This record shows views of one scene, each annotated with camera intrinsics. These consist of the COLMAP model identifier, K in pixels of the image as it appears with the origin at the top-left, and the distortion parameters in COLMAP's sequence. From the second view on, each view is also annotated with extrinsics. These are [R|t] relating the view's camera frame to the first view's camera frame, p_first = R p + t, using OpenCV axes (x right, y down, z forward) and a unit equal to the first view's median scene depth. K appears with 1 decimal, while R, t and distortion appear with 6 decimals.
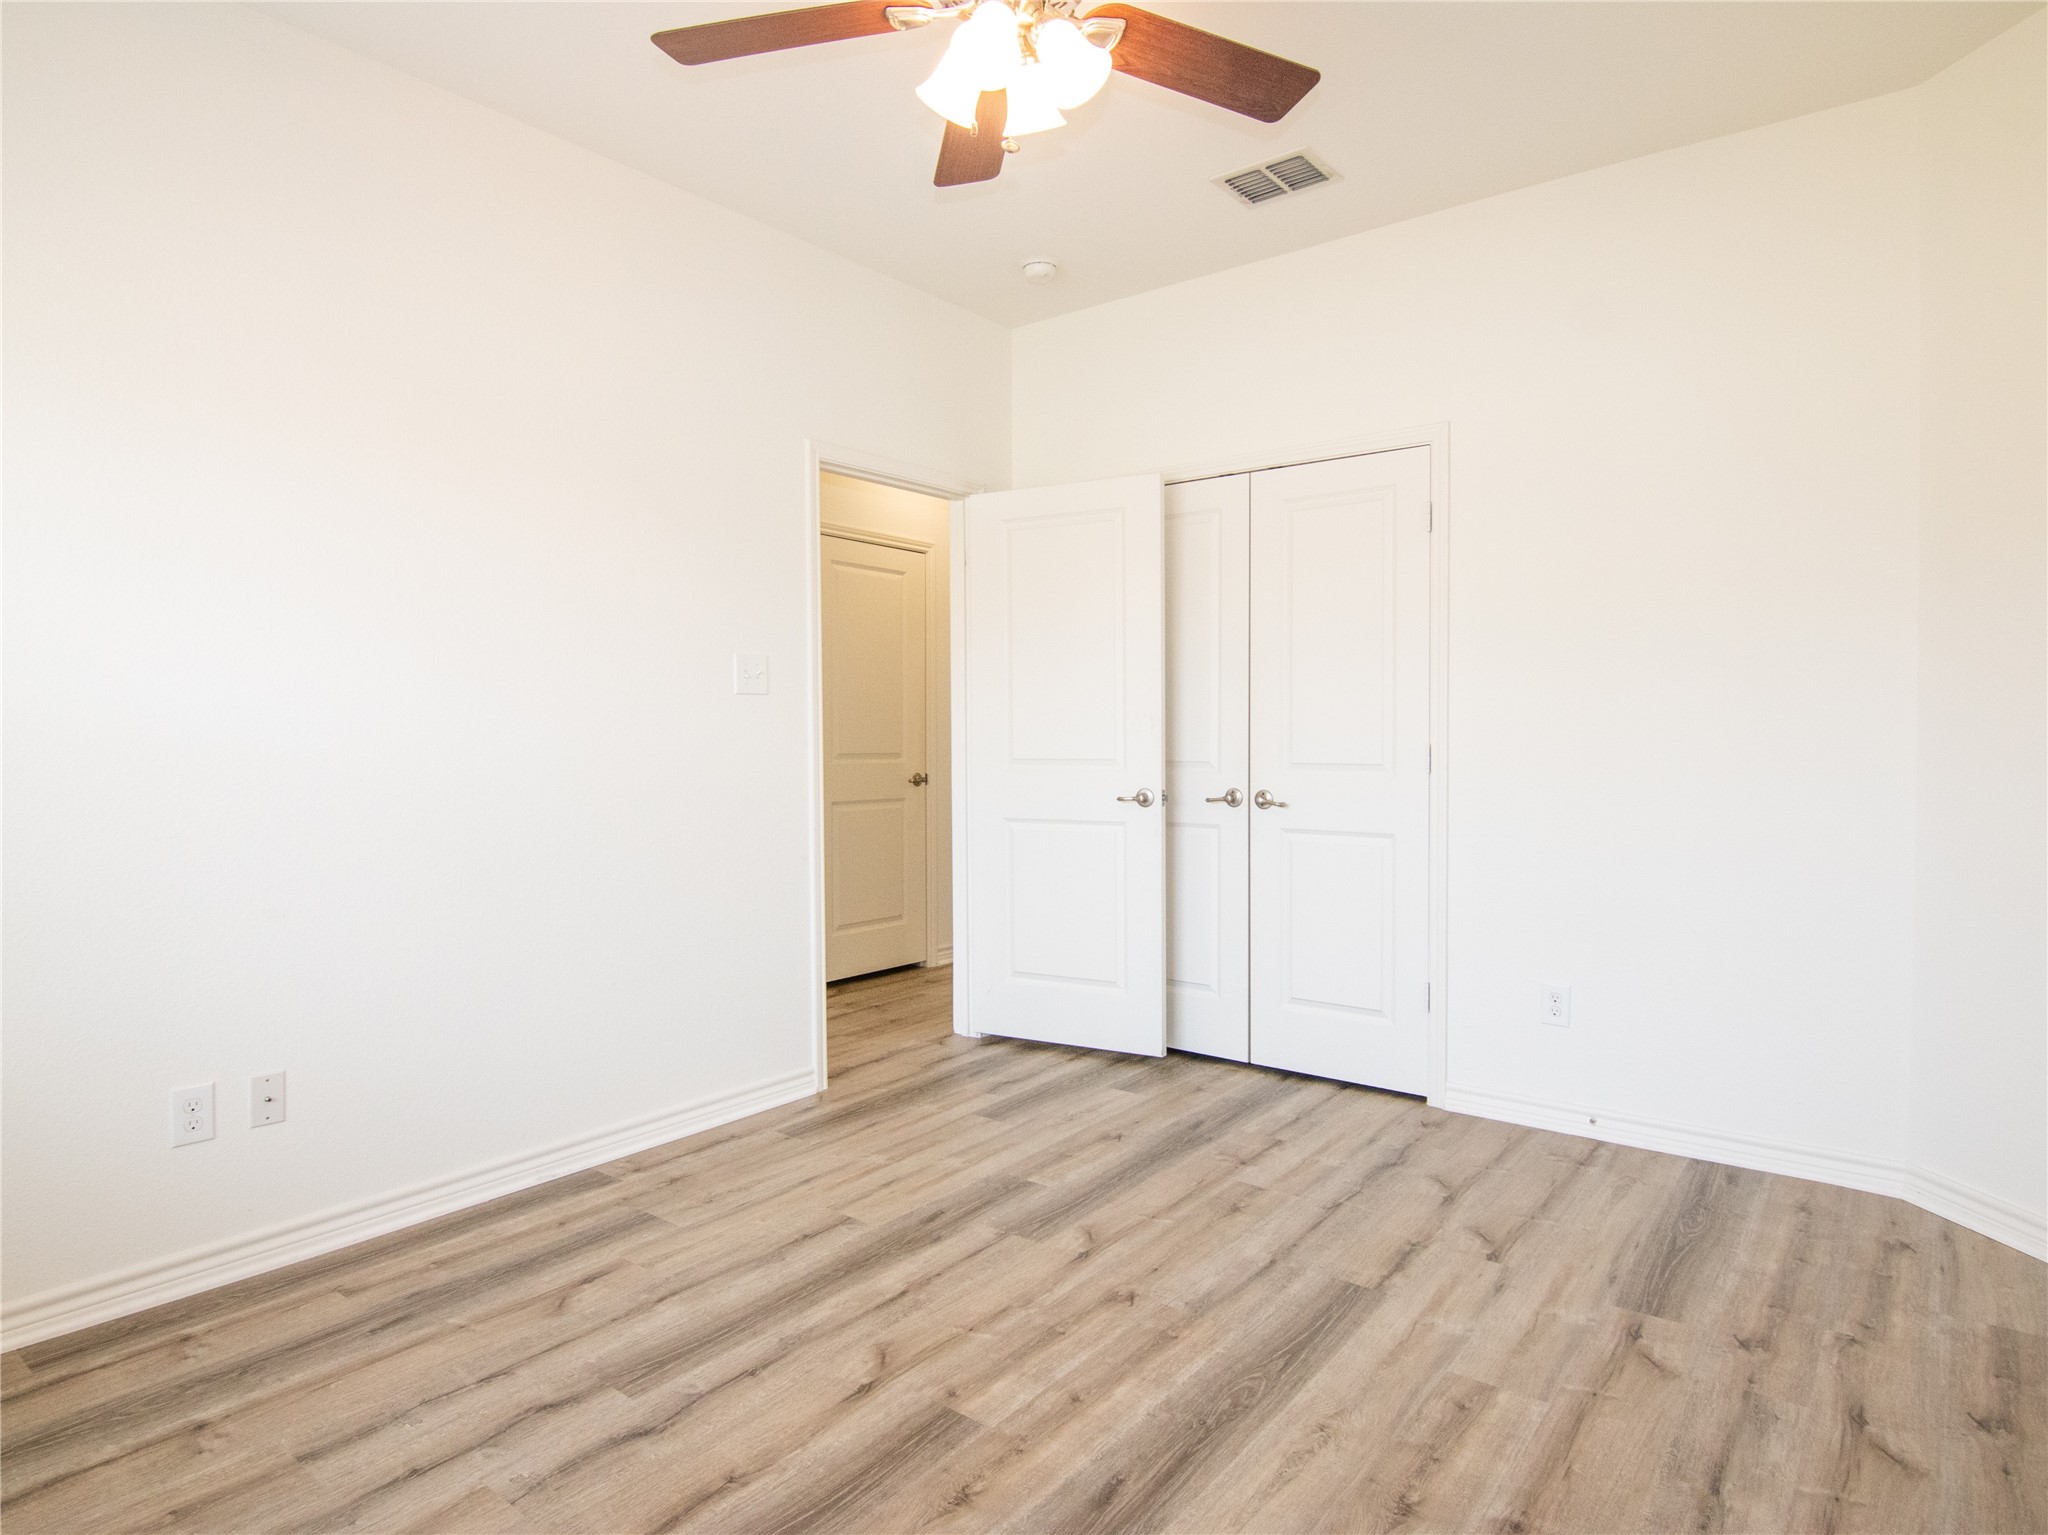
lens RADIAL K [[1176.6, 0, 1014.4], [0, 1176.6, 778.0], [0, 0, 1]] dist [-0.007738, -0.006000]
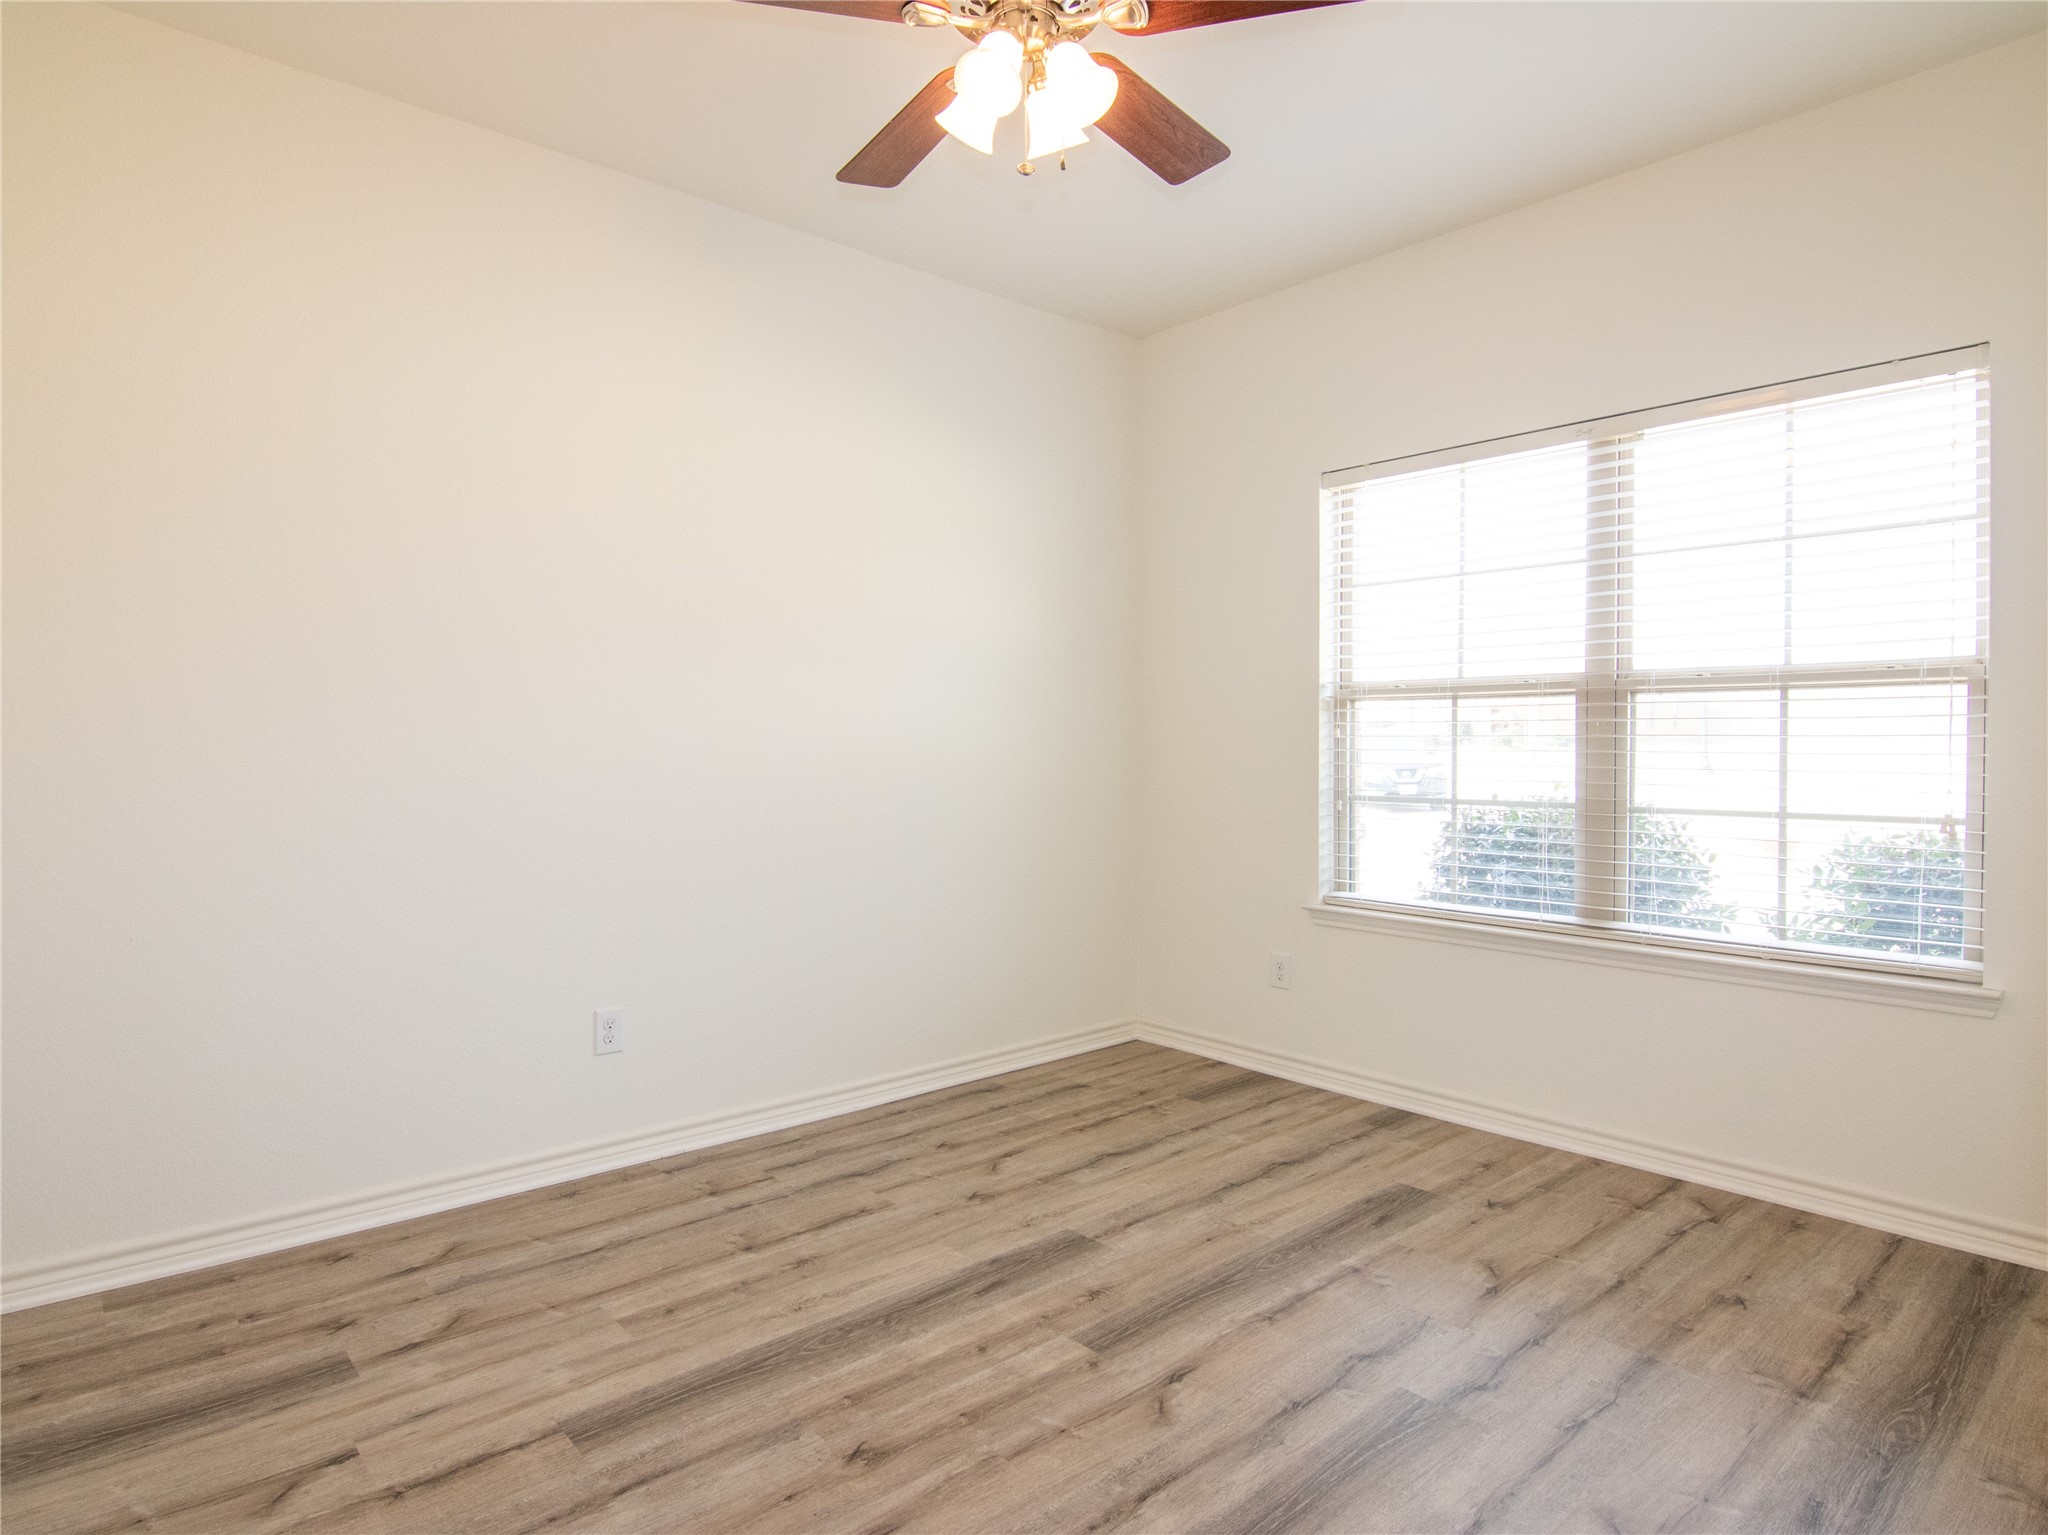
lens RADIAL K [[1176.6, 0, 1017.9], [0, 1176.6, 760.0], [0, 0, 1]] dist [-0.007738, -0.006000]
pose [[-0.983603, 0.003145, 0.180320, -0.173101], [0.011754, 0.998840, 0.046693, -0.071564], [-0.179964, 0.048046, -0.982499, 1.955723]]
